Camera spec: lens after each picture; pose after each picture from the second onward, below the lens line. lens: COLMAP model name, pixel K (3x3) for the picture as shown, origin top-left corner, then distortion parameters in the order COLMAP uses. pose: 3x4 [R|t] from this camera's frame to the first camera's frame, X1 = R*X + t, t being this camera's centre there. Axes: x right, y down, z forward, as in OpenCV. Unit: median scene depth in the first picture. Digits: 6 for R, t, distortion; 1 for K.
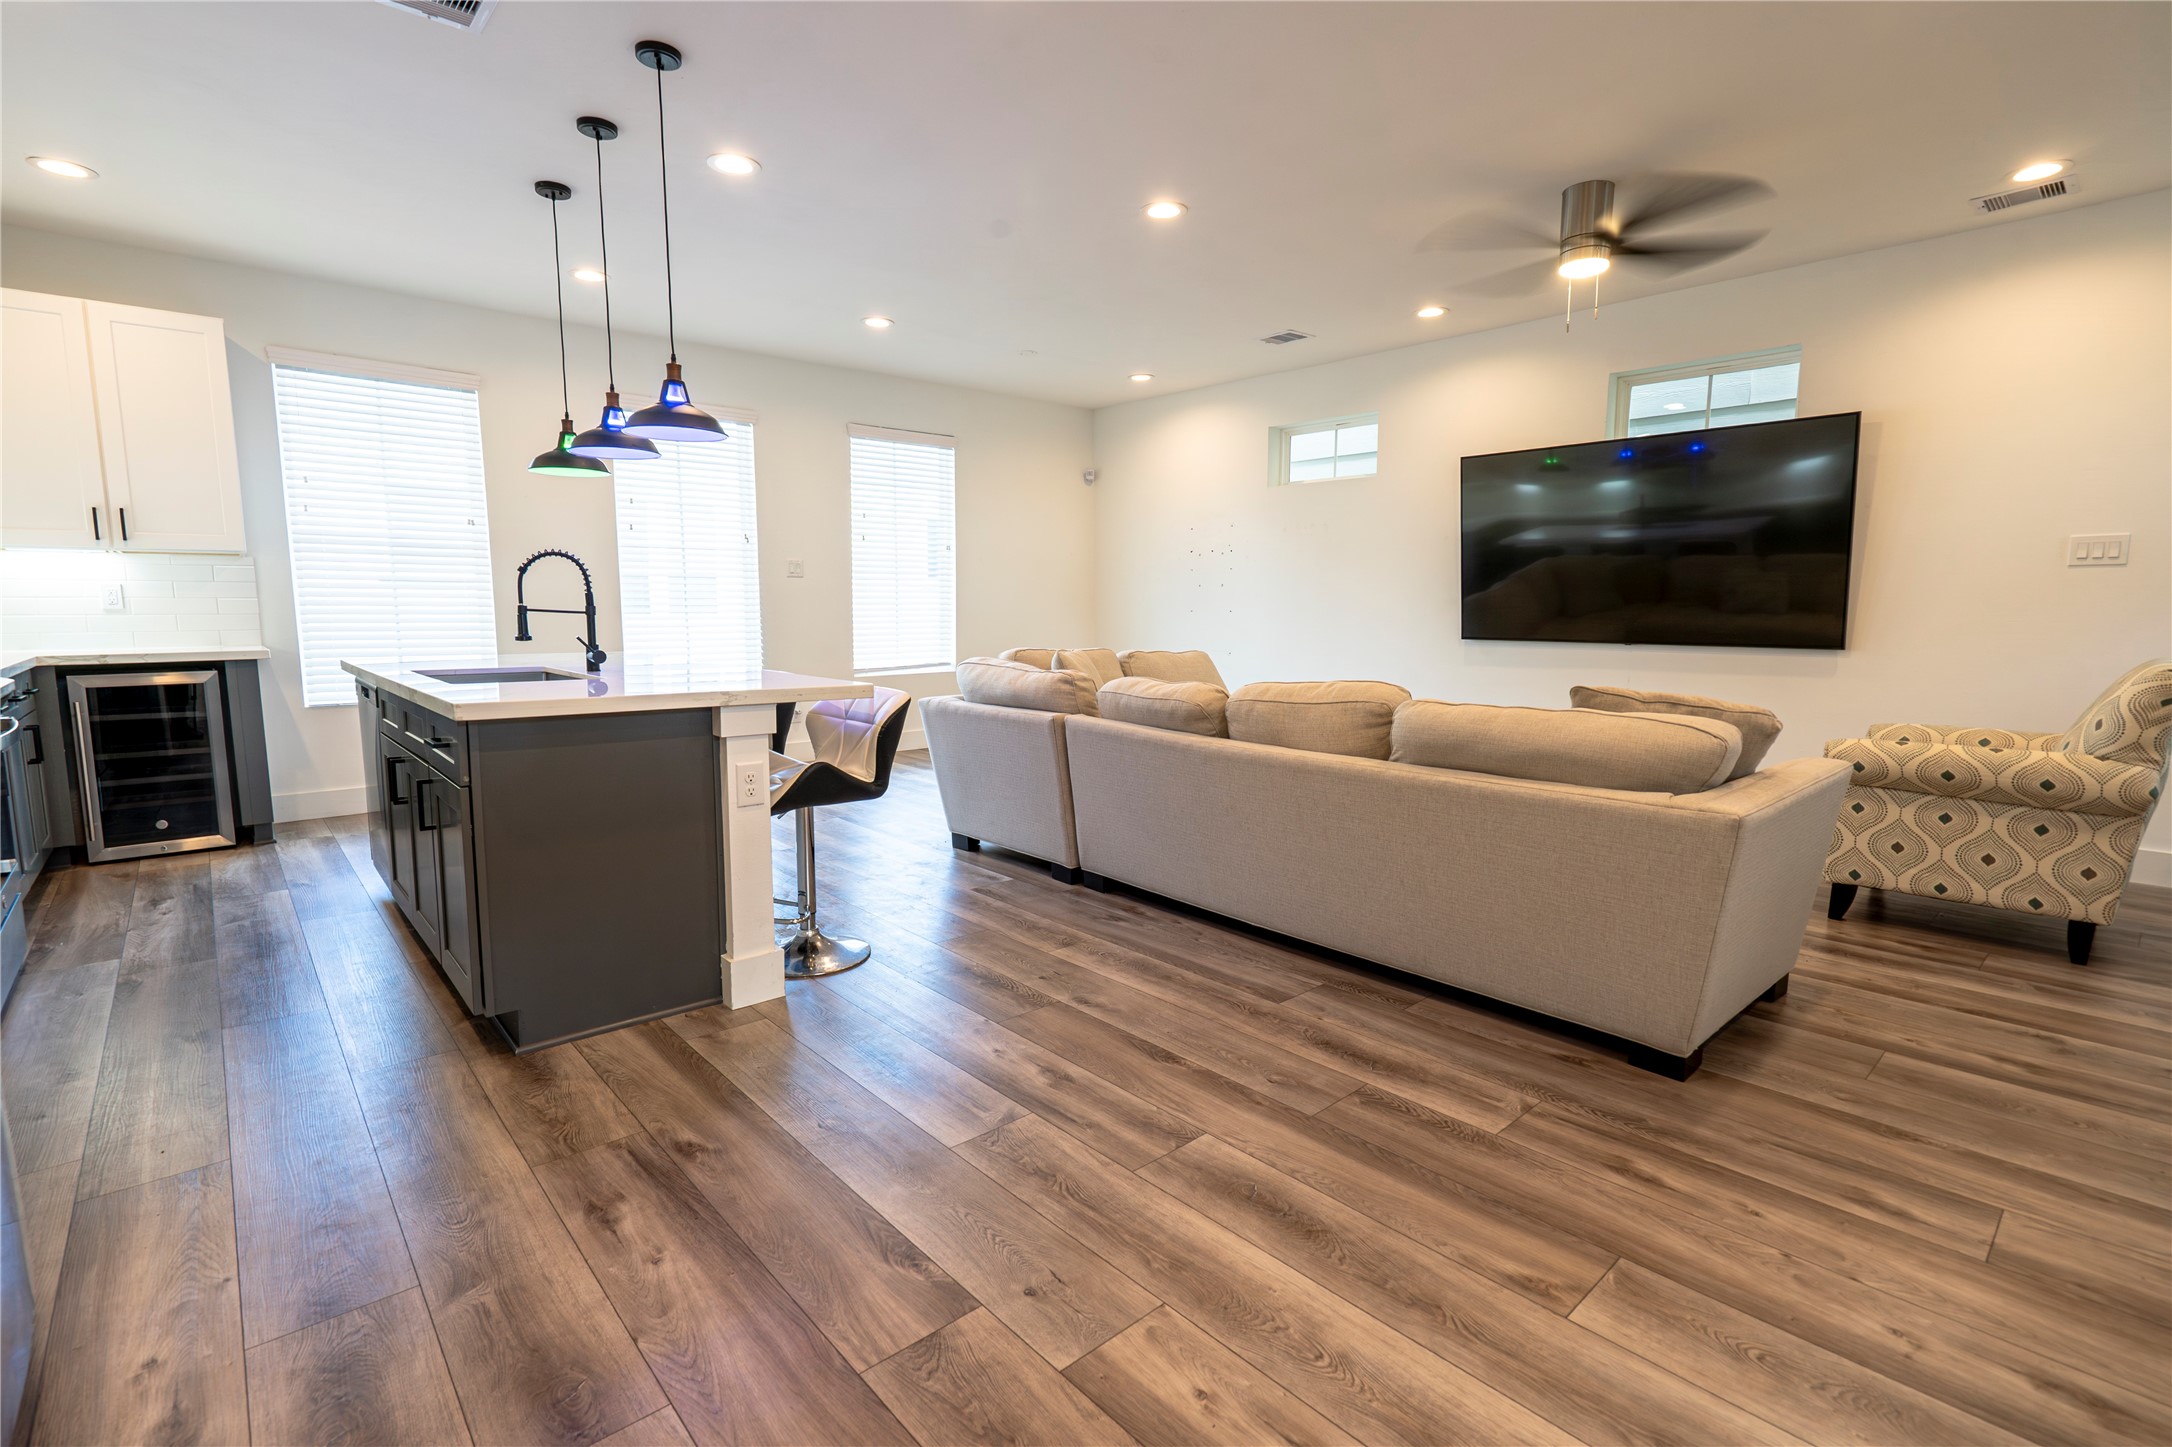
lens RADIAL K [[997.7, 0, 1079.5], [0, 997.7, 725.6], [0, 0, 1]] dist [-0.002865, 0.000768]
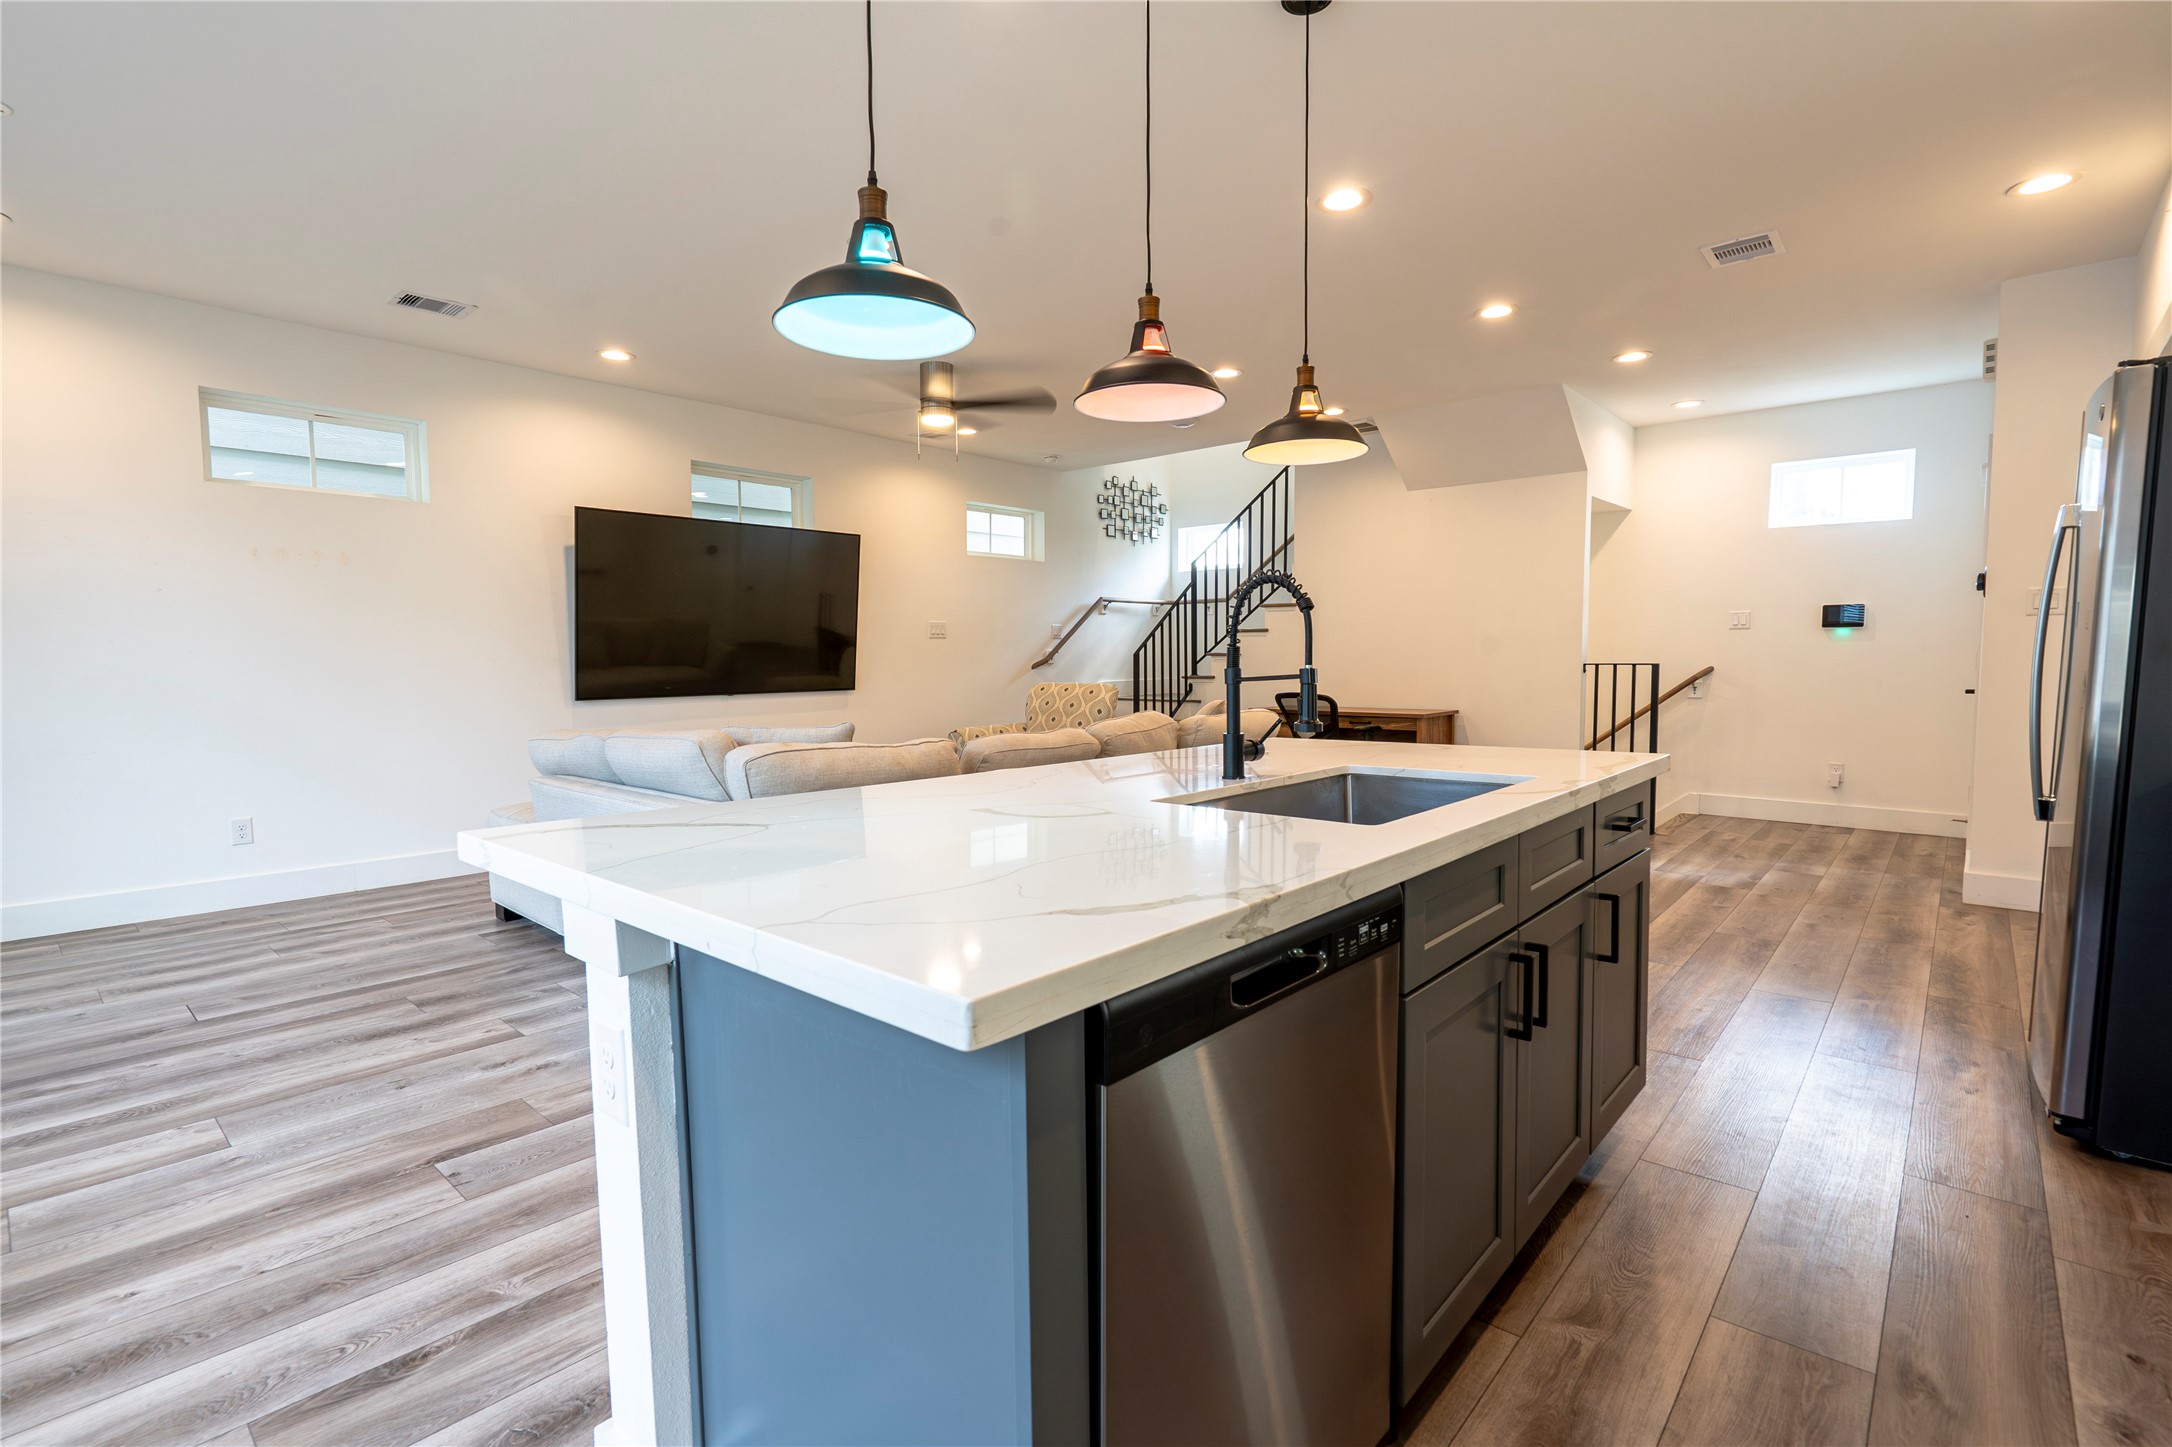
lens RADIAL K [[1002.4, 0, 1079.1], [0, 1002.4, 726.2], [0, 0, 1]] dist [-0.005383, 0.001139]
pose [[-0.118884, -0.070901, 0.990373, -0.988006], [0.127694, 0.988072, 0.086065, -0.138066], [-0.984663, 0.136697, -0.108412, 1.068806]]
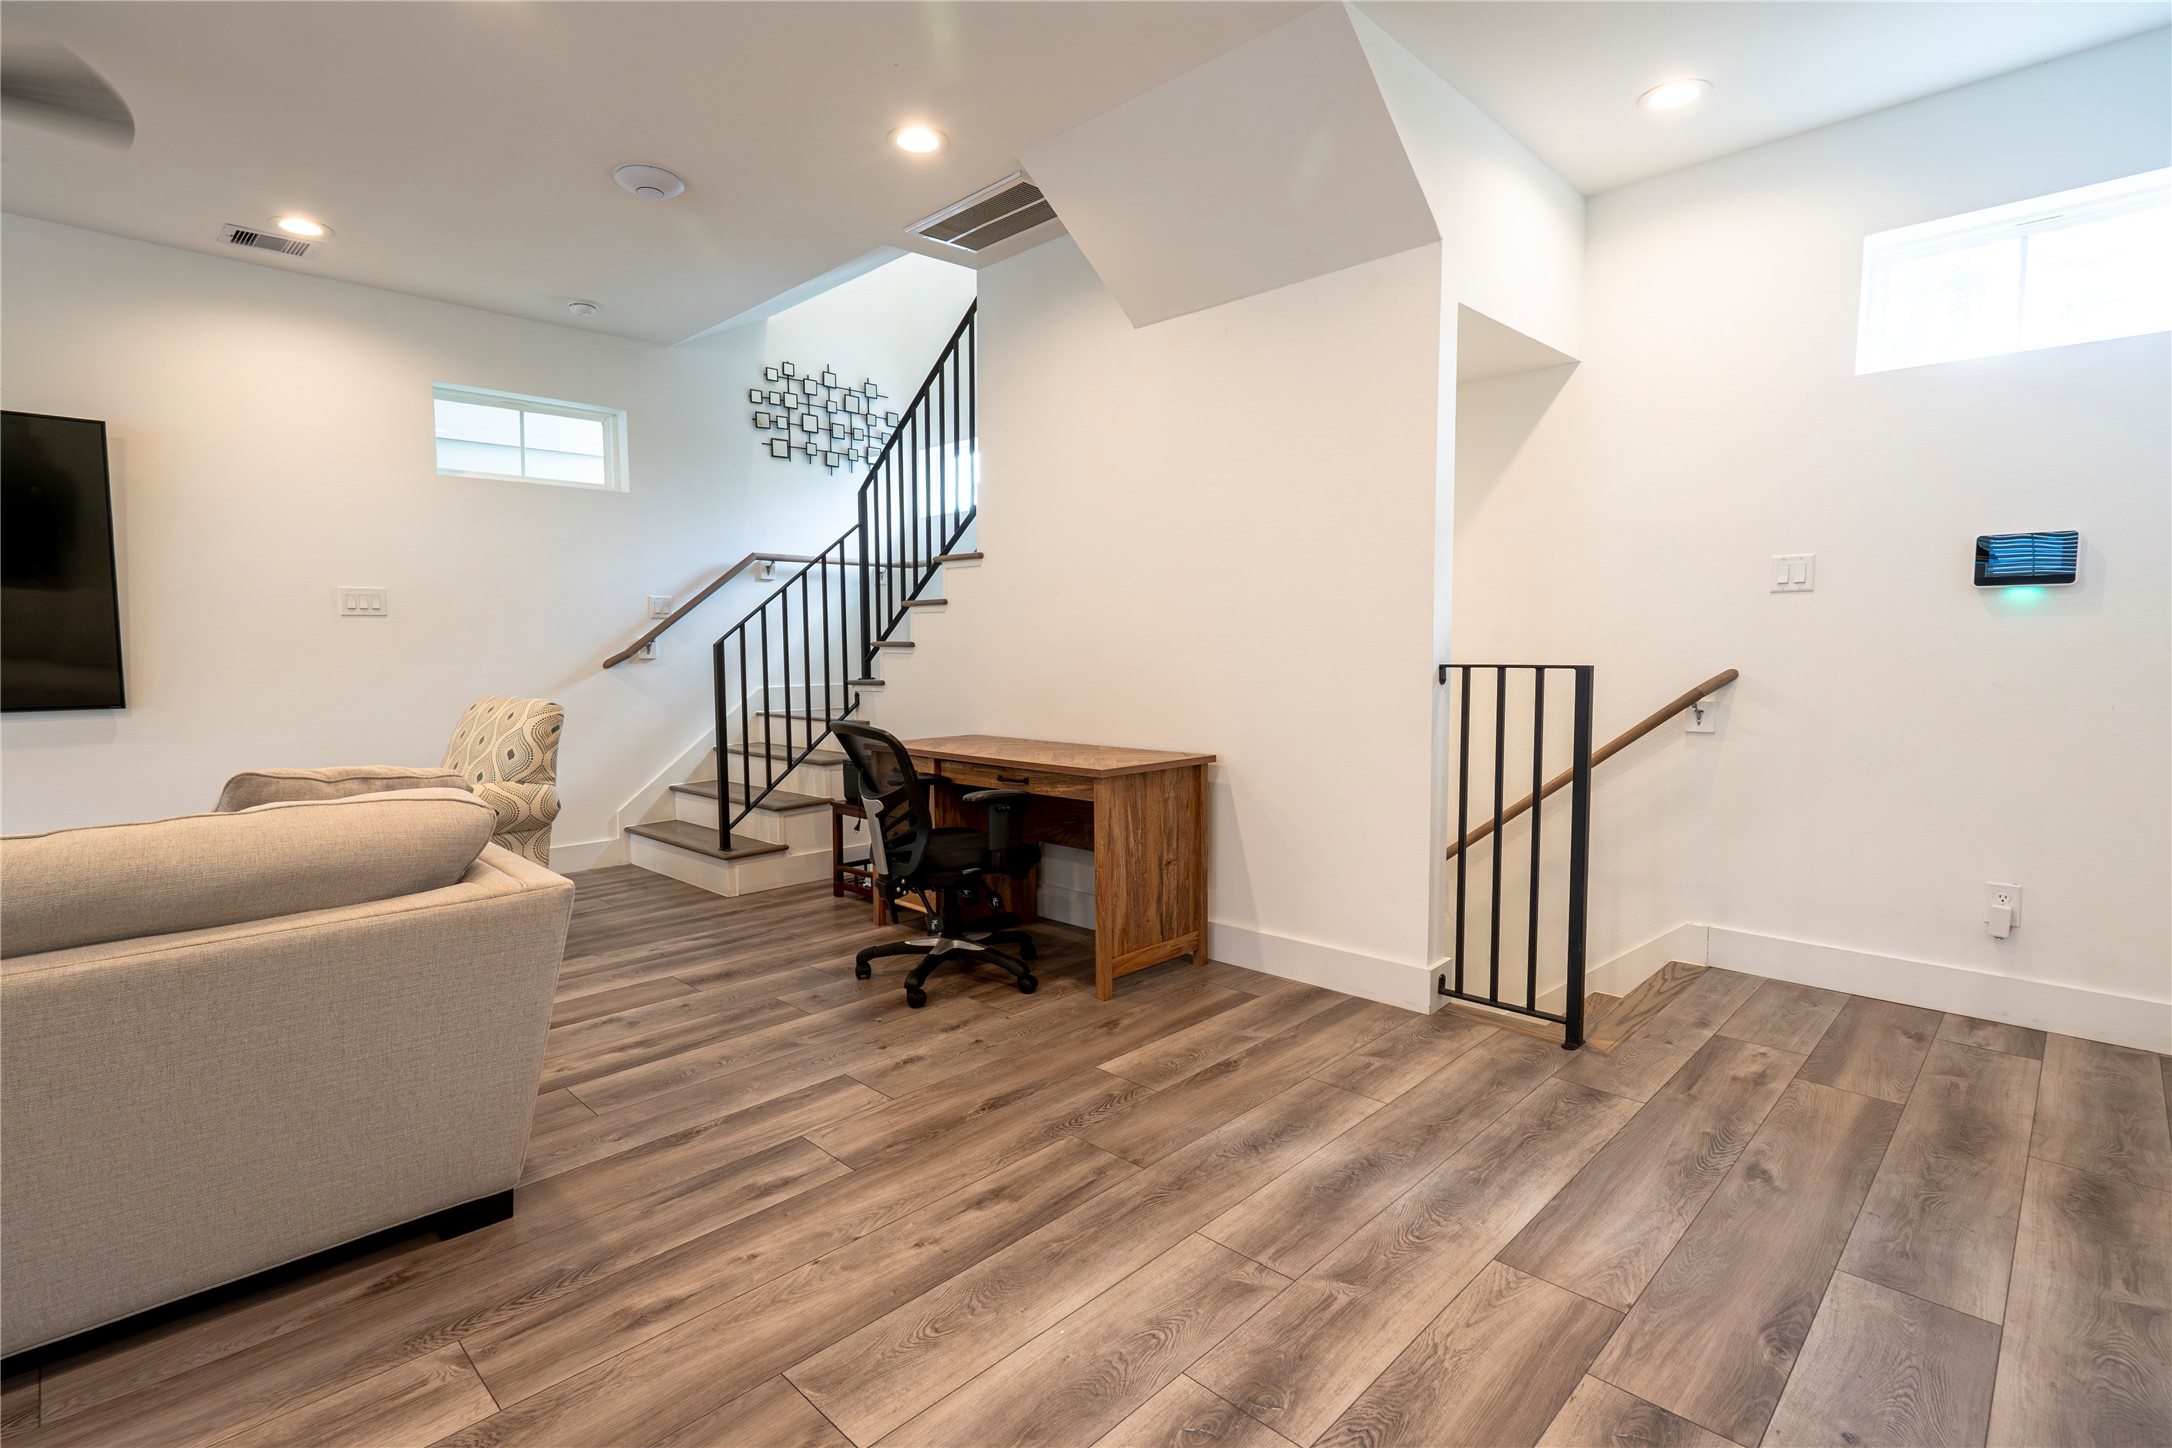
lens RADIAL K [[1031.3, 0, 1086.0], [0, 1031.3, 724.0], [0, 0, 1]] dist [-0.014816, 0.007952]
pose [[-0.067902, -0.075713, 0.994815, -0.167235], [0.127293, 0.988310, 0.083907, -0.041992], [-0.989538, 0.132331, -0.057470, 0.334435]]
